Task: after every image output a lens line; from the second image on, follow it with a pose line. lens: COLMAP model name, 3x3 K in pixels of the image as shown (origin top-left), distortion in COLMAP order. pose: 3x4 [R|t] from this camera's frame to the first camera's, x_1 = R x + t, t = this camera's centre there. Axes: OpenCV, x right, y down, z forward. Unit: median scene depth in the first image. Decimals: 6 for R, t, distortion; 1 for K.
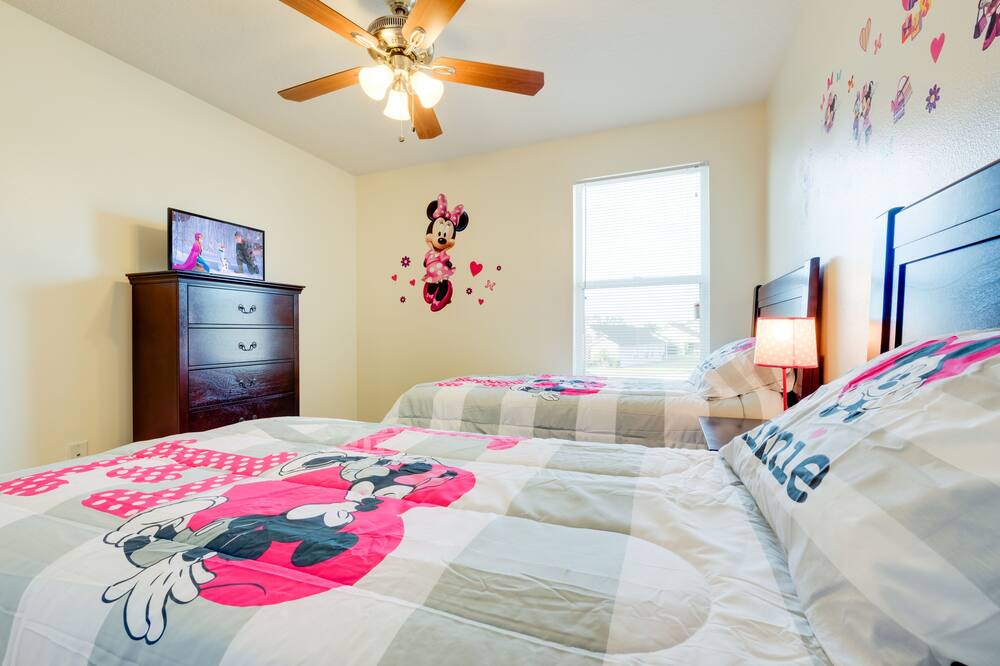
lens RADIAL K [[413.2, 0, 494.4], [0, 413.2, 335.1], [0, 0, 1]] dist [0.000721, -0.000112]
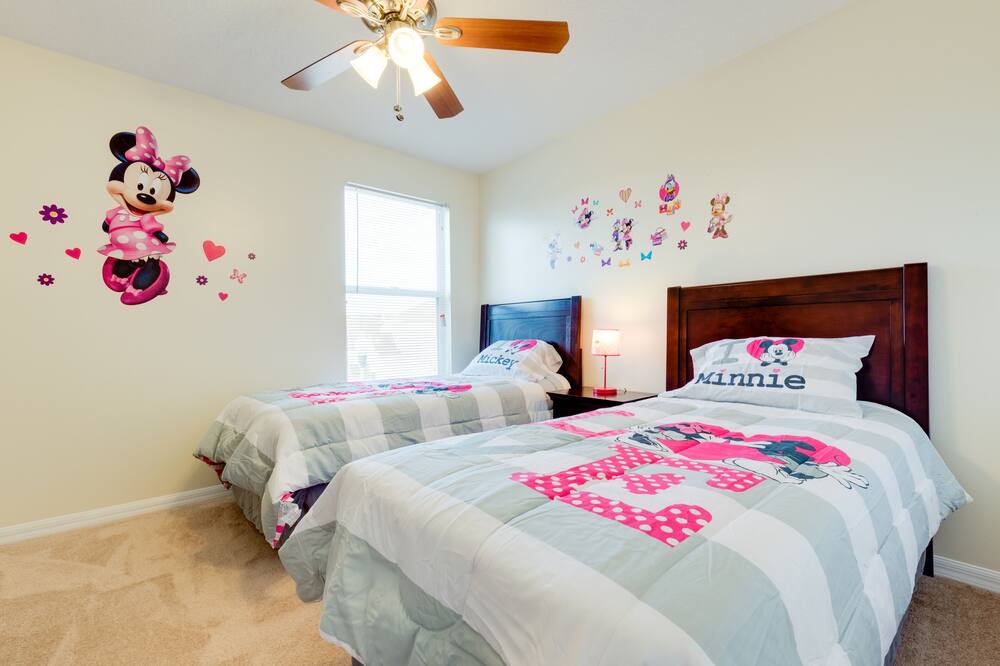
lens RADIAL K [[413.2, 0, 494.4], [0, 413.2, 335.1], [0, 0, 1]] dist [0.000721, -0.000112]
pose [[0.489408, 0.002317, 0.872052, -0.431646], [0.006580, 0.999958, -0.006349, -0.002336], [-0.872030, 0.008845, 0.489372, 0.194035]]
